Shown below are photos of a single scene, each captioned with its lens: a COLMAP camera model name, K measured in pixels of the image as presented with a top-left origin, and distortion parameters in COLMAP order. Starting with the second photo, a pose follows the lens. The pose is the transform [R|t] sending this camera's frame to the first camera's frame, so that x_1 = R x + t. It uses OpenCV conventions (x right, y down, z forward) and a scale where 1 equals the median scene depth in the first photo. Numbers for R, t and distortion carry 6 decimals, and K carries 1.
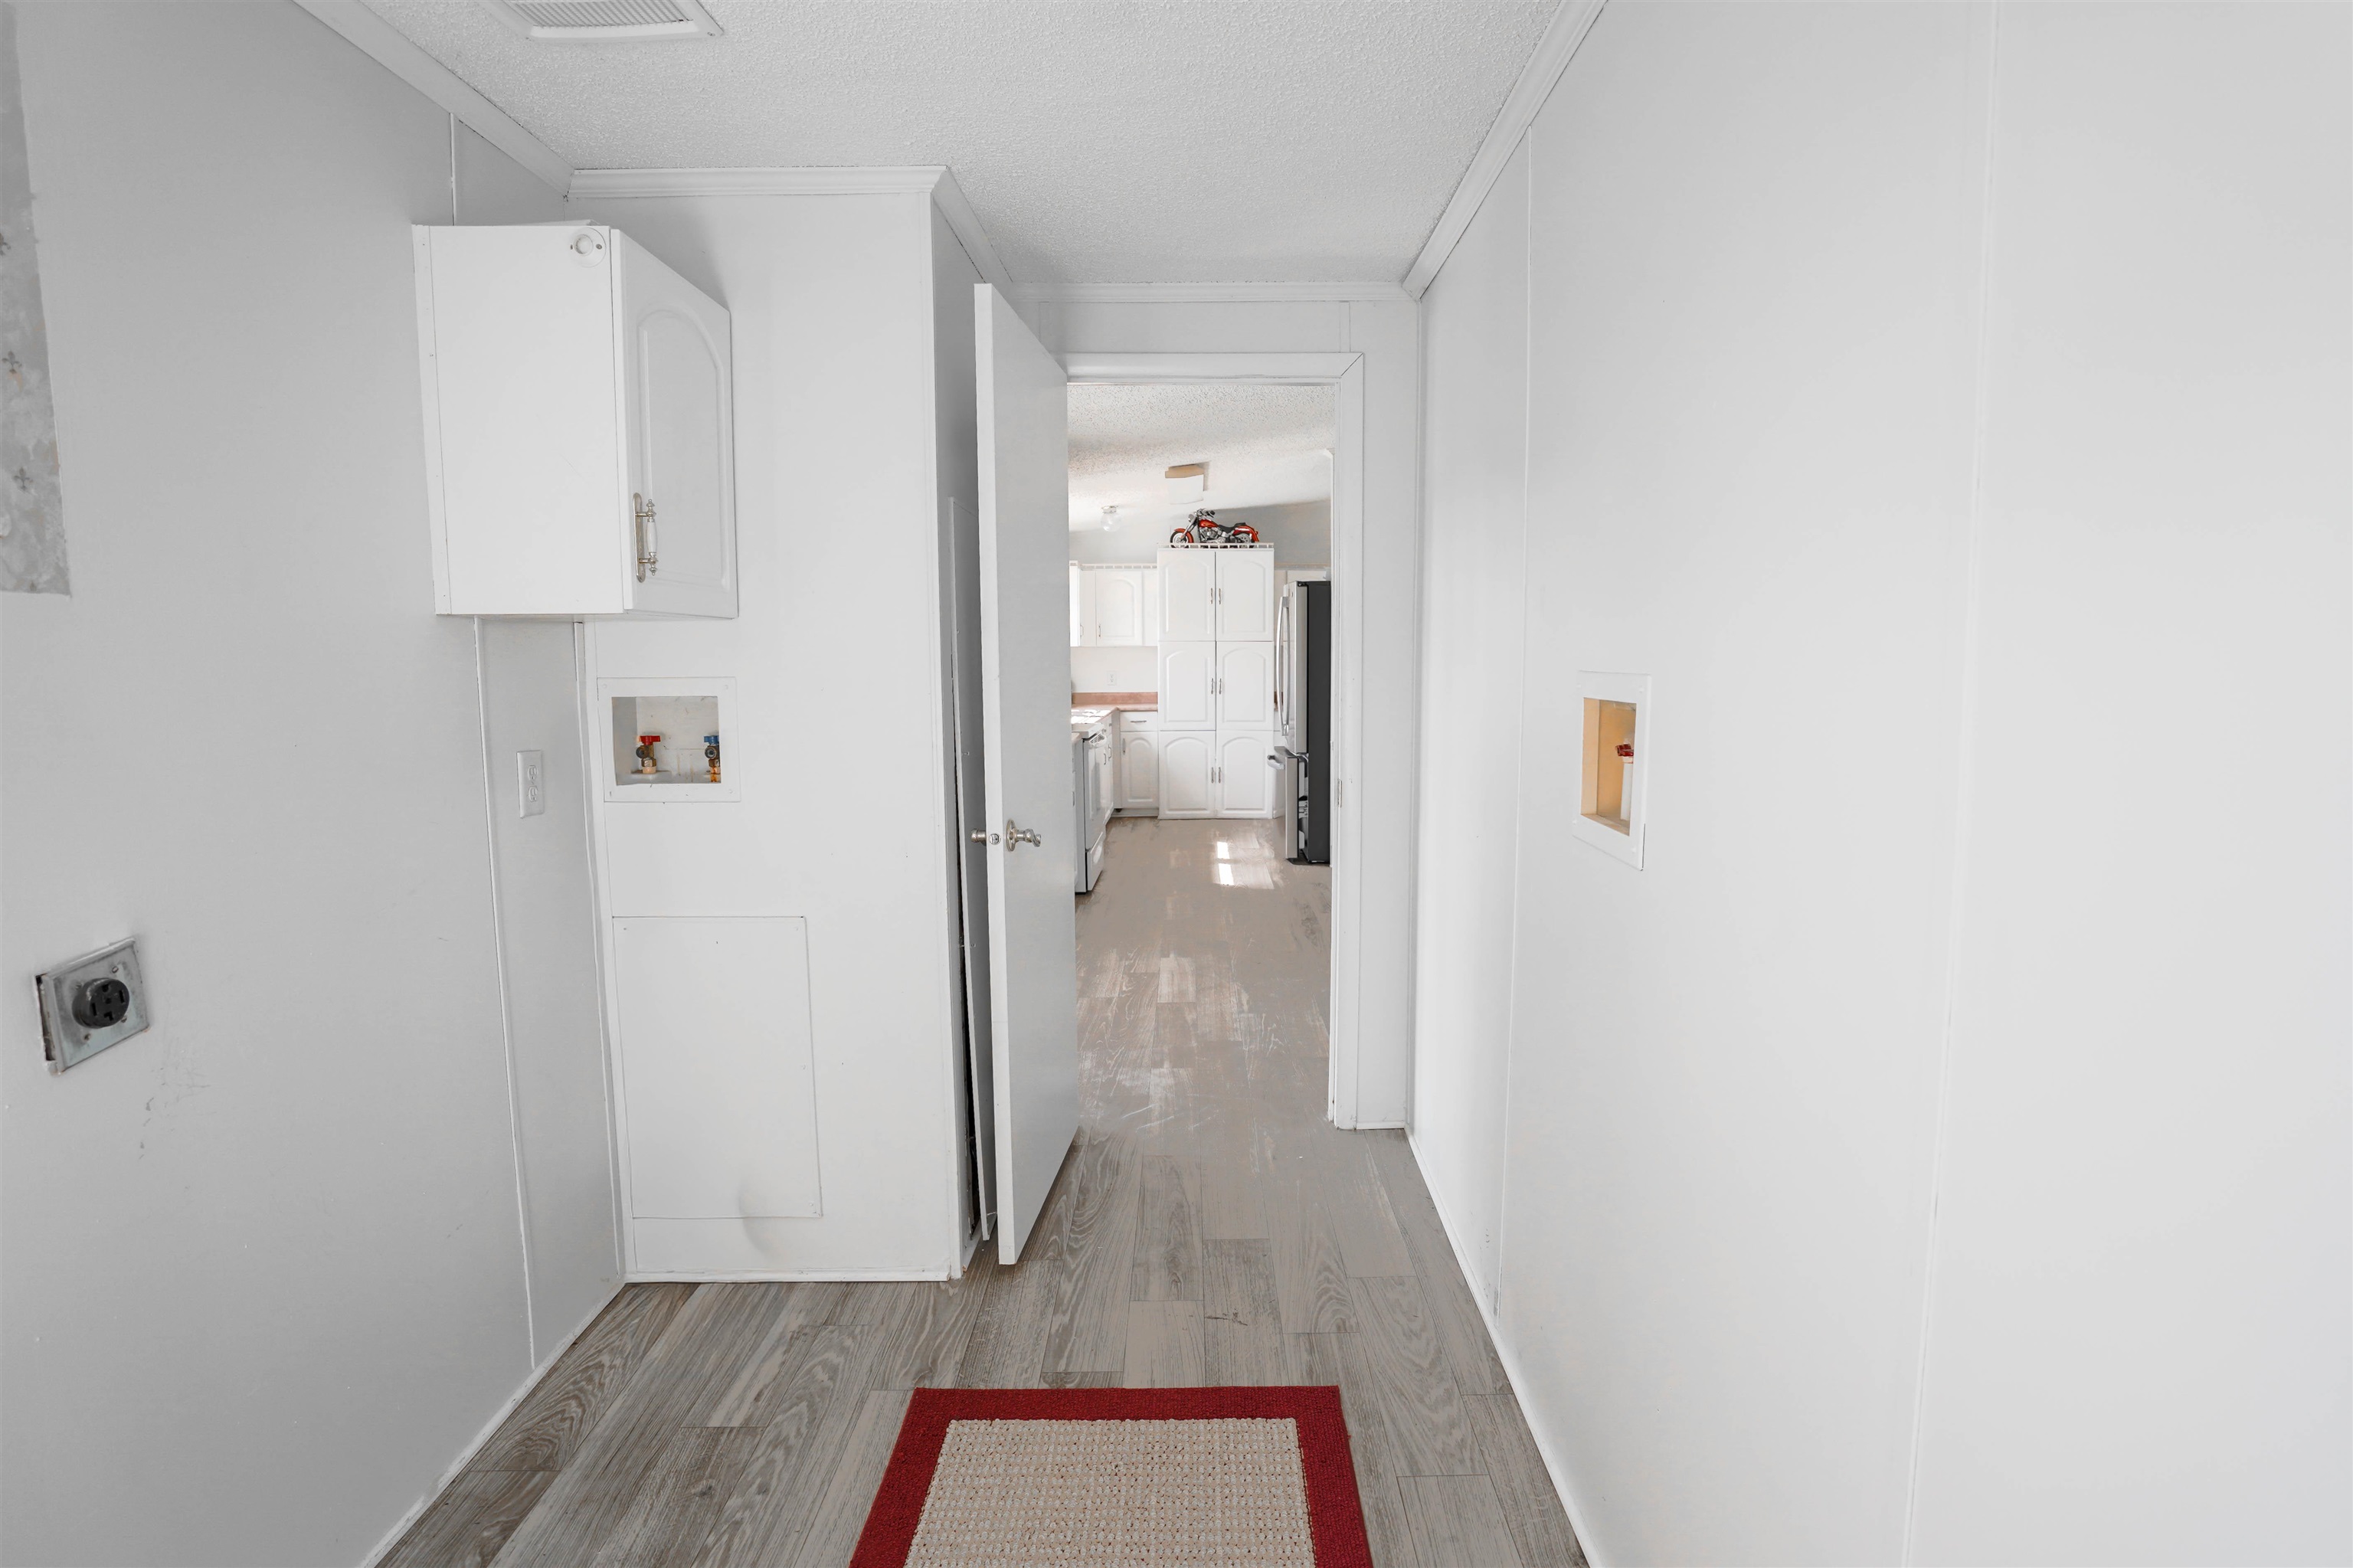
lens RADIAL K [[1134.9, 0, 1166.8], [0, 1134.9, 770.2], [0, 0, 1]] dist [-0.039234, 0.007804]
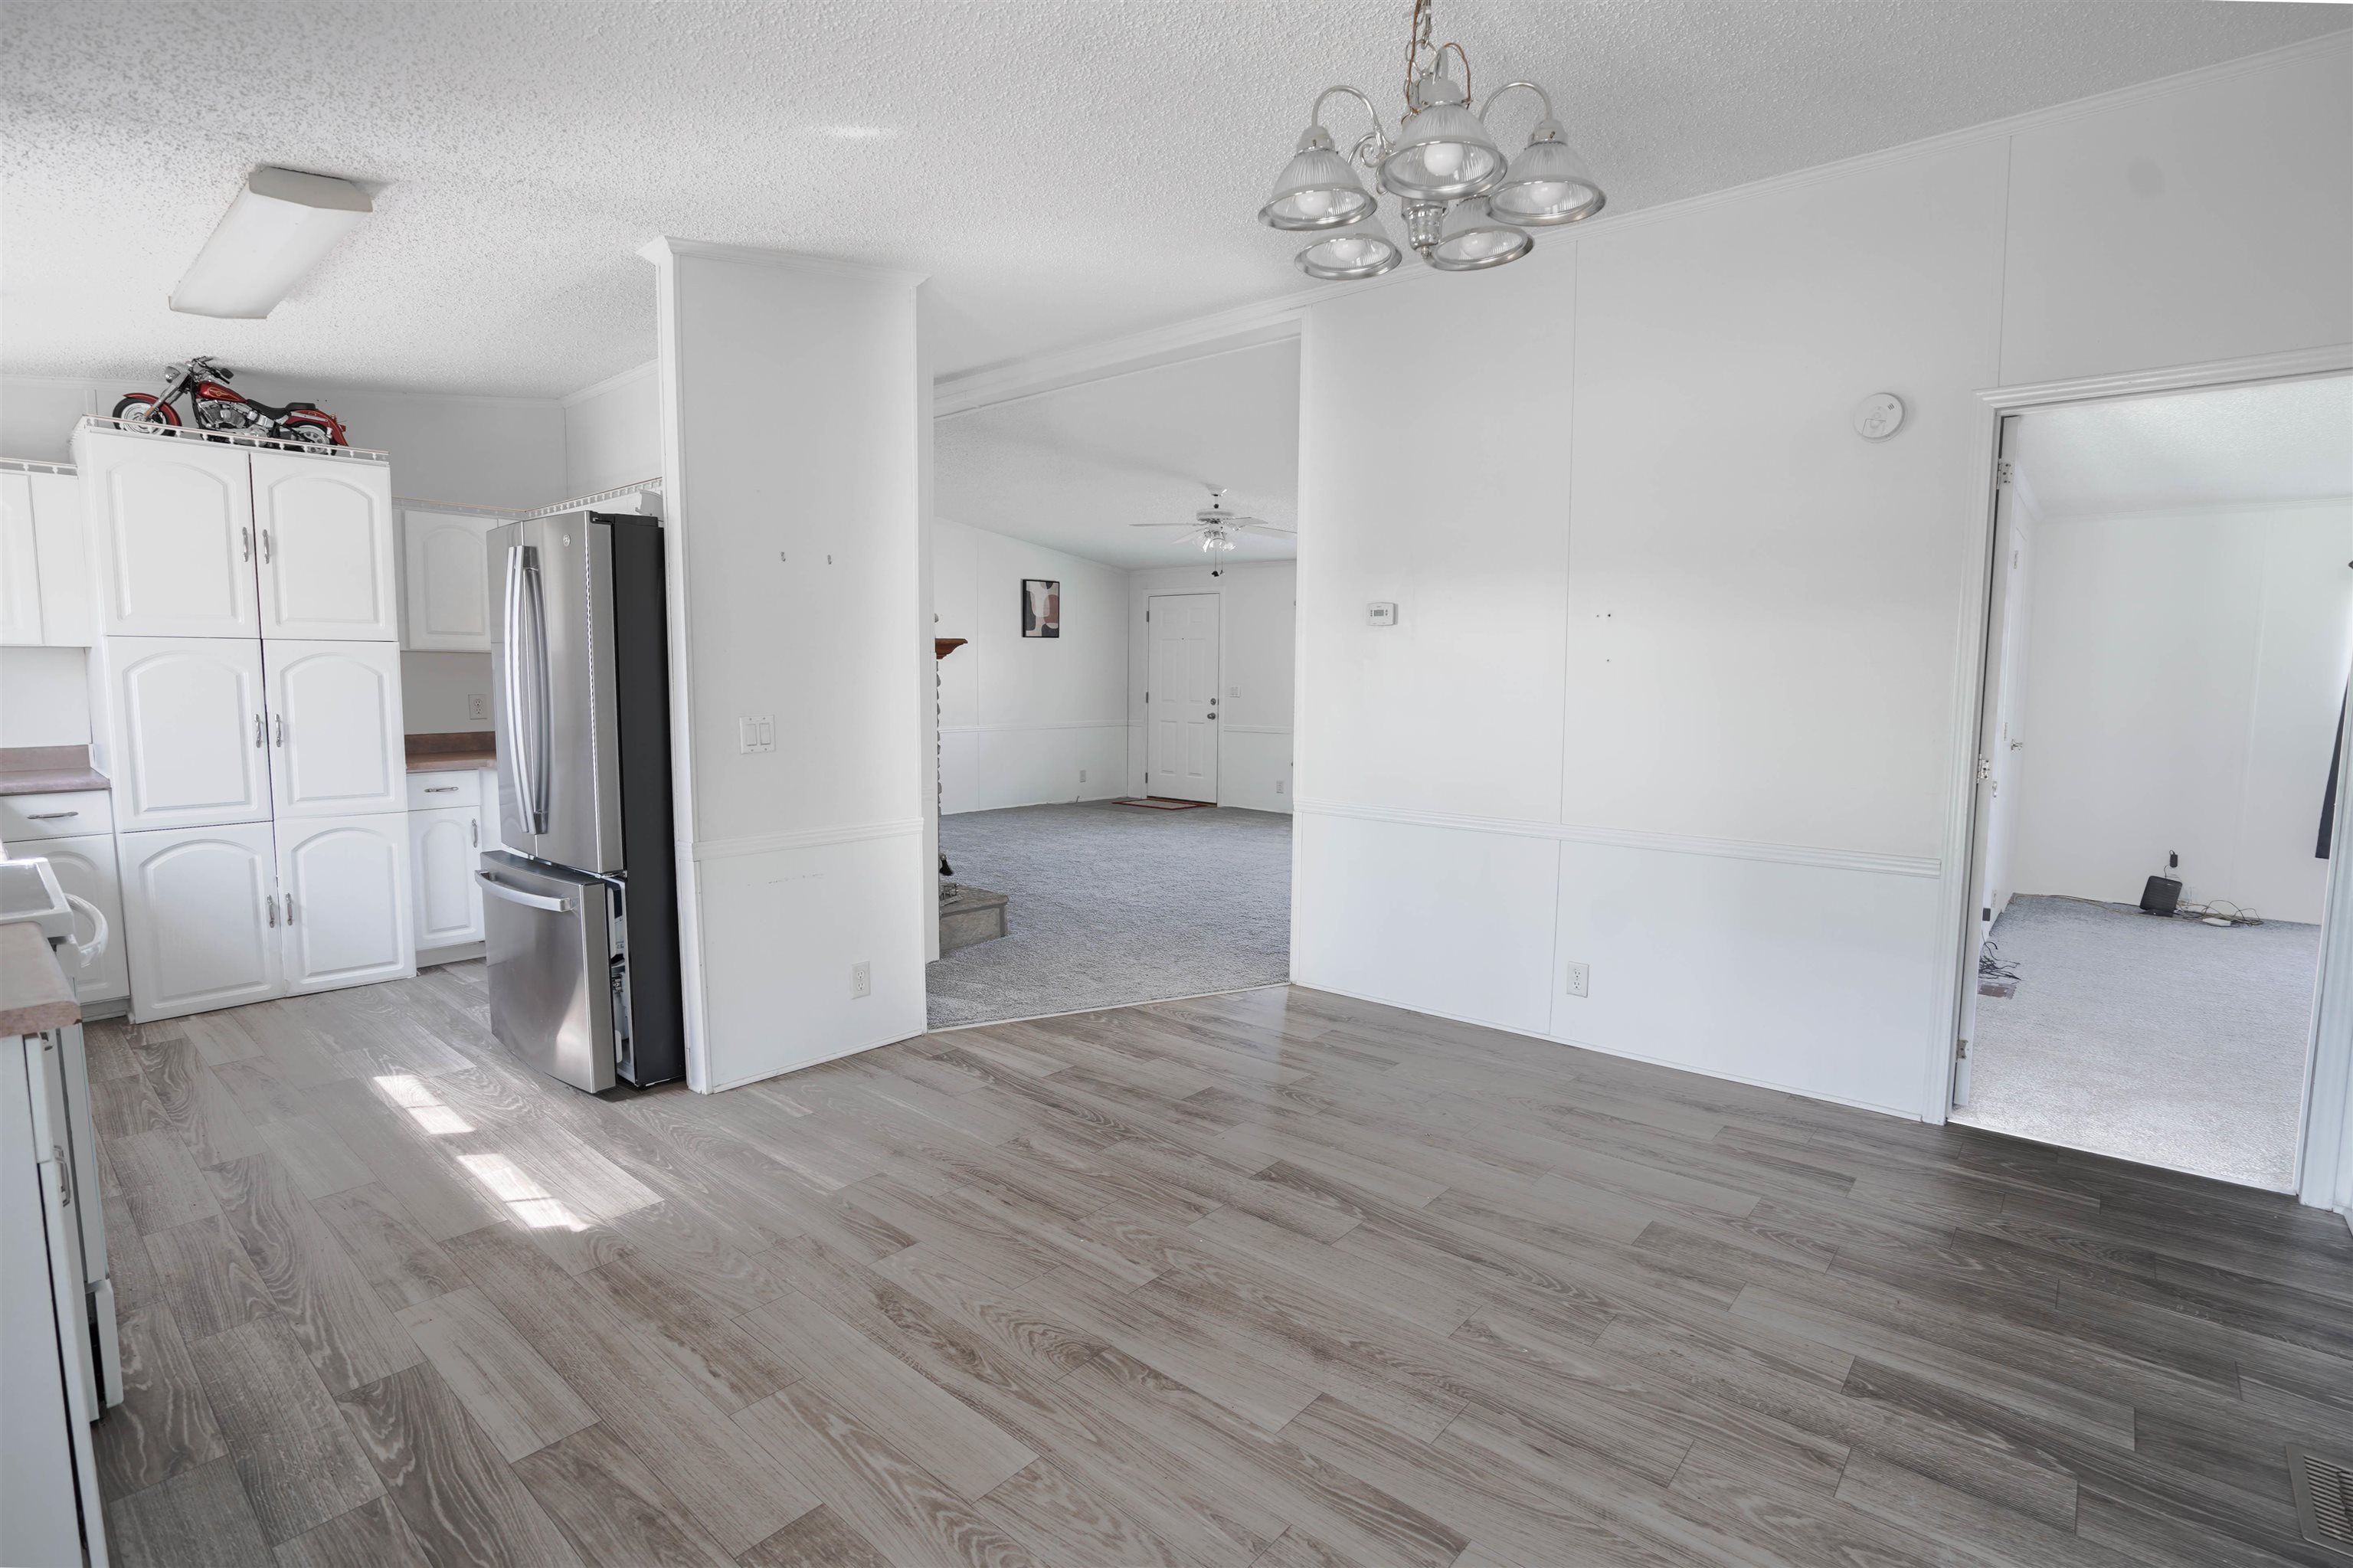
lens RADIAL K [[1153.0, 0, 1217.4], [0, 1153.0, 780.7], [0, 0, 1]] dist [-0.046699, 0.012529]
pose [[0.636754, -0.064999, 0.768322, -0.068475], [0.067600, 0.997310, 0.028348, -0.038701], [-0.768098, 0.033888, 0.639435, 0.379913]]
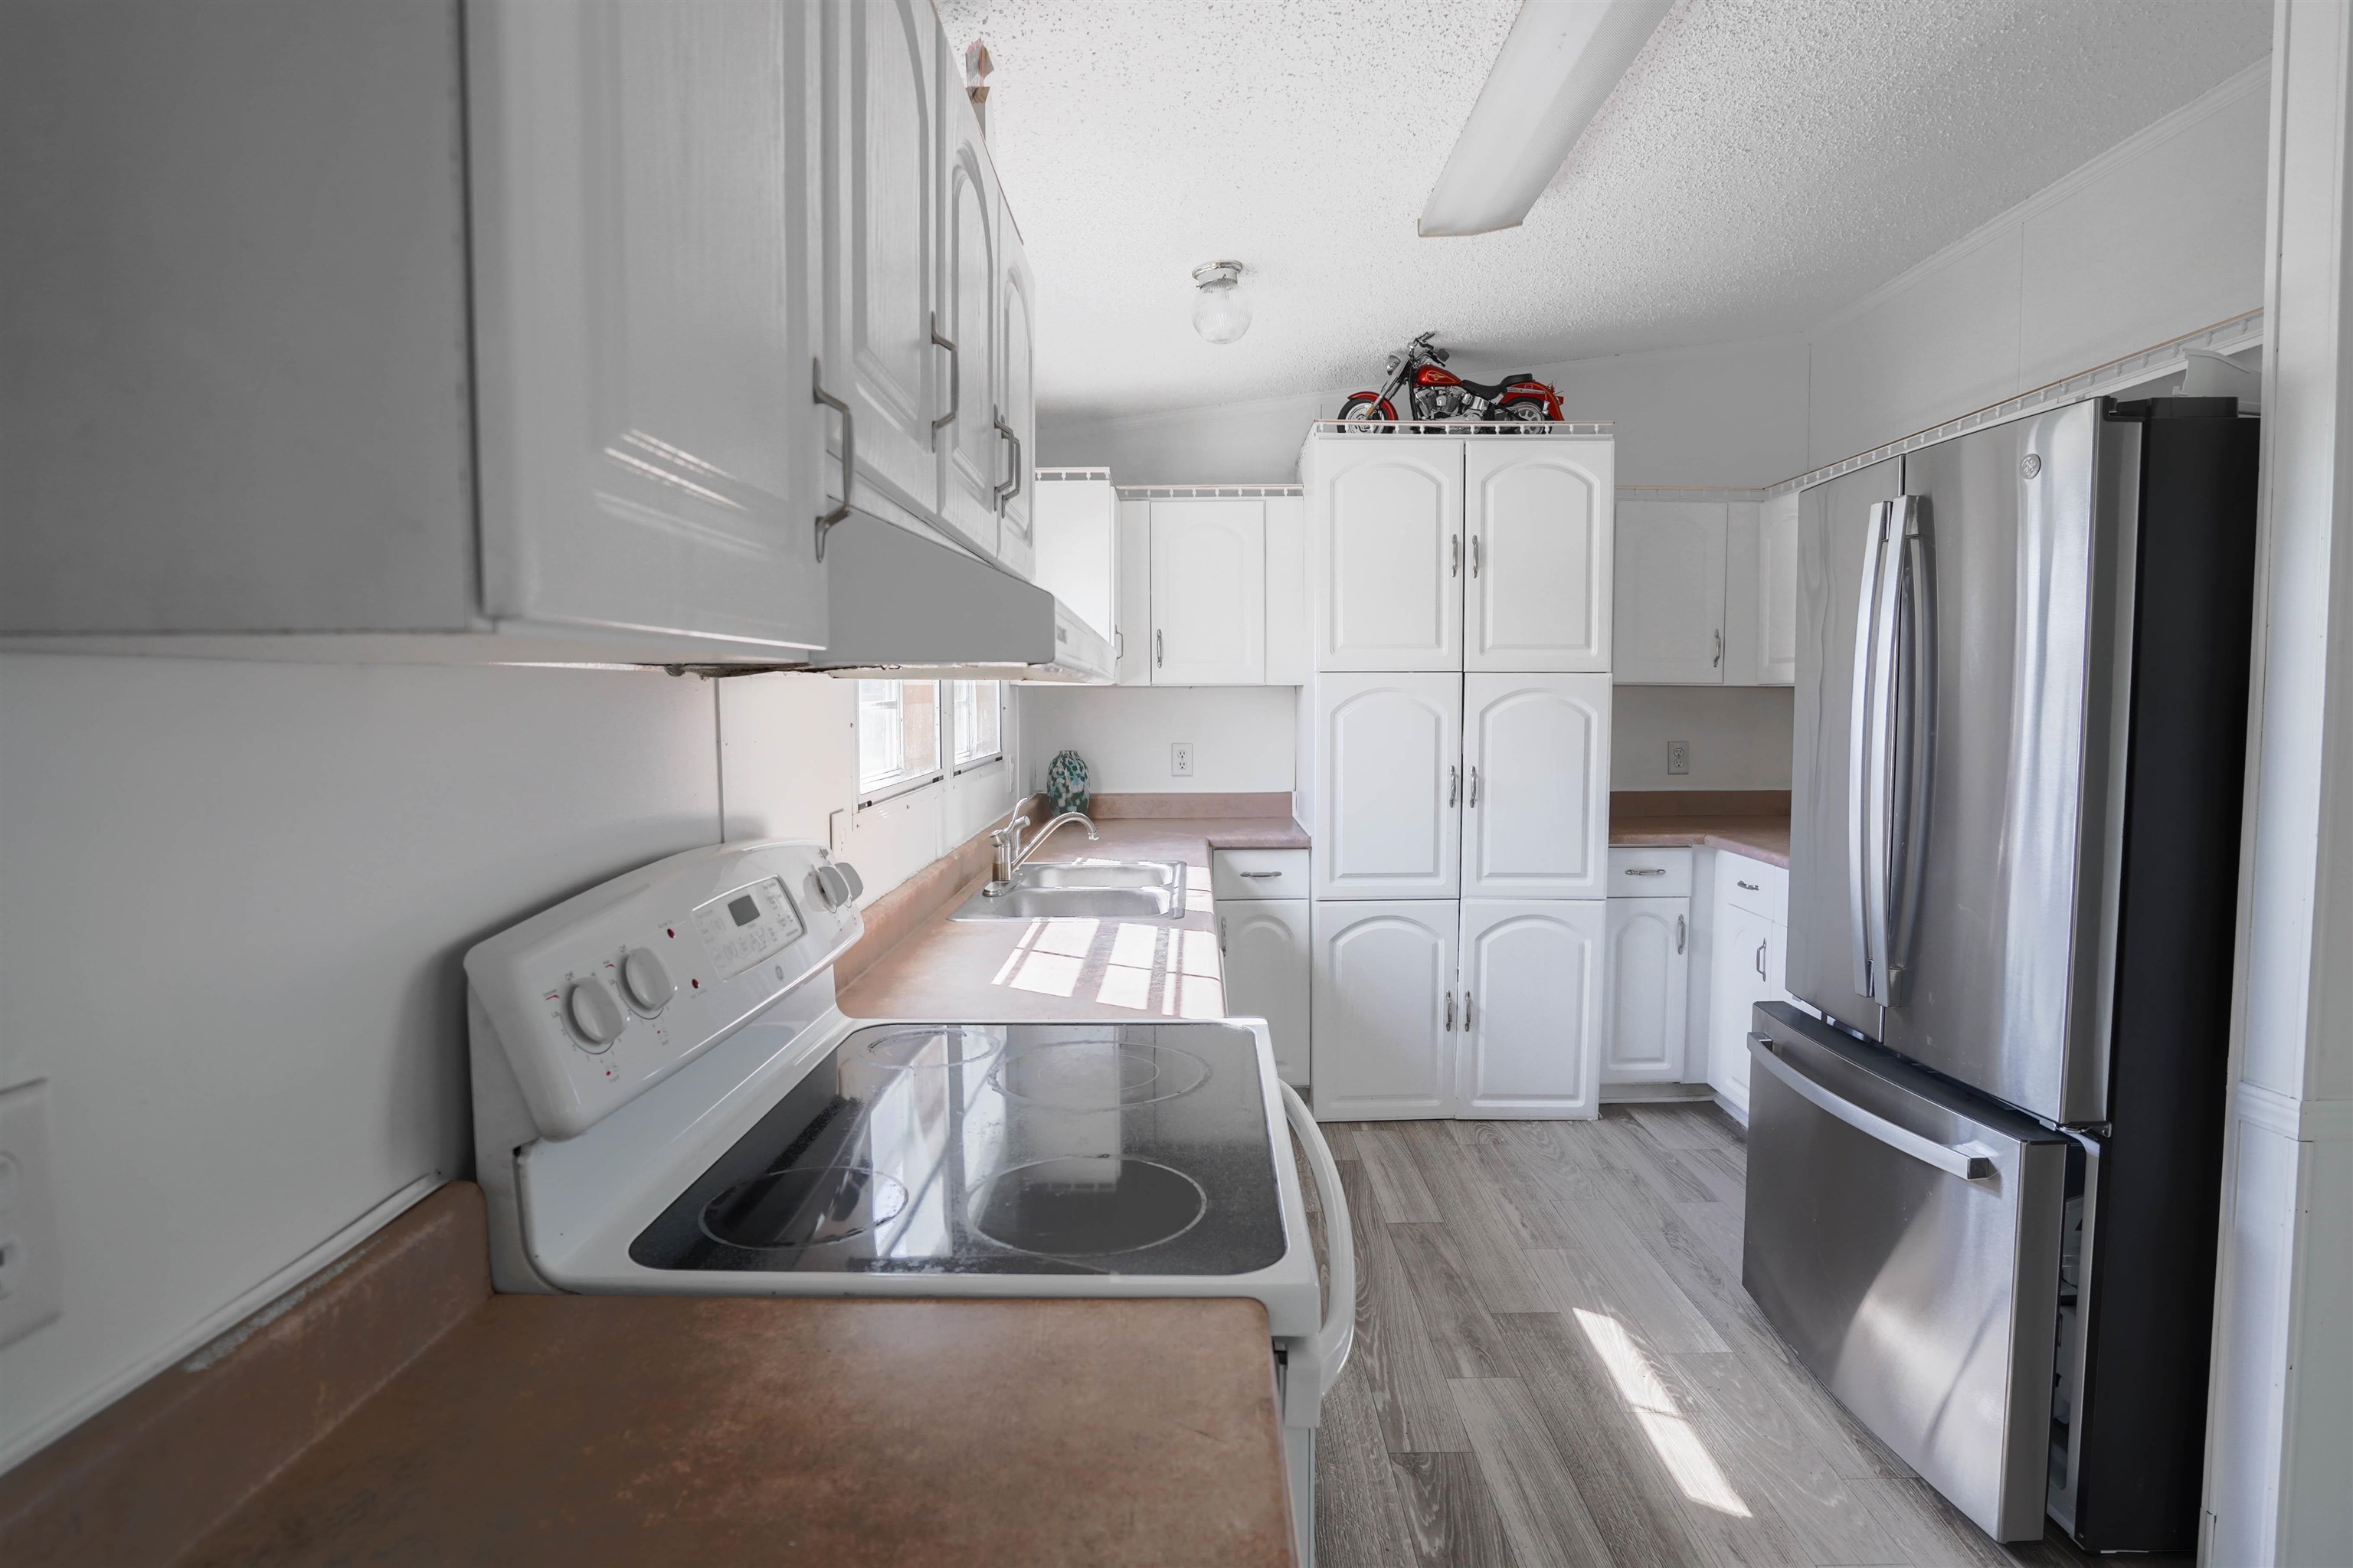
lens RADIAL K [[1251.0, 0, 1158.2], [0, 1251.0, 763.4], [0, 0, 1]] dist [-0.017195, 0.000882]
pose [[0.999992, 0.002435, -0.003067, -0.059807], [-0.002585, 0.998751, -0.049903, -0.060214], [0.002941, 0.049911, 0.998749, 0.570606]]
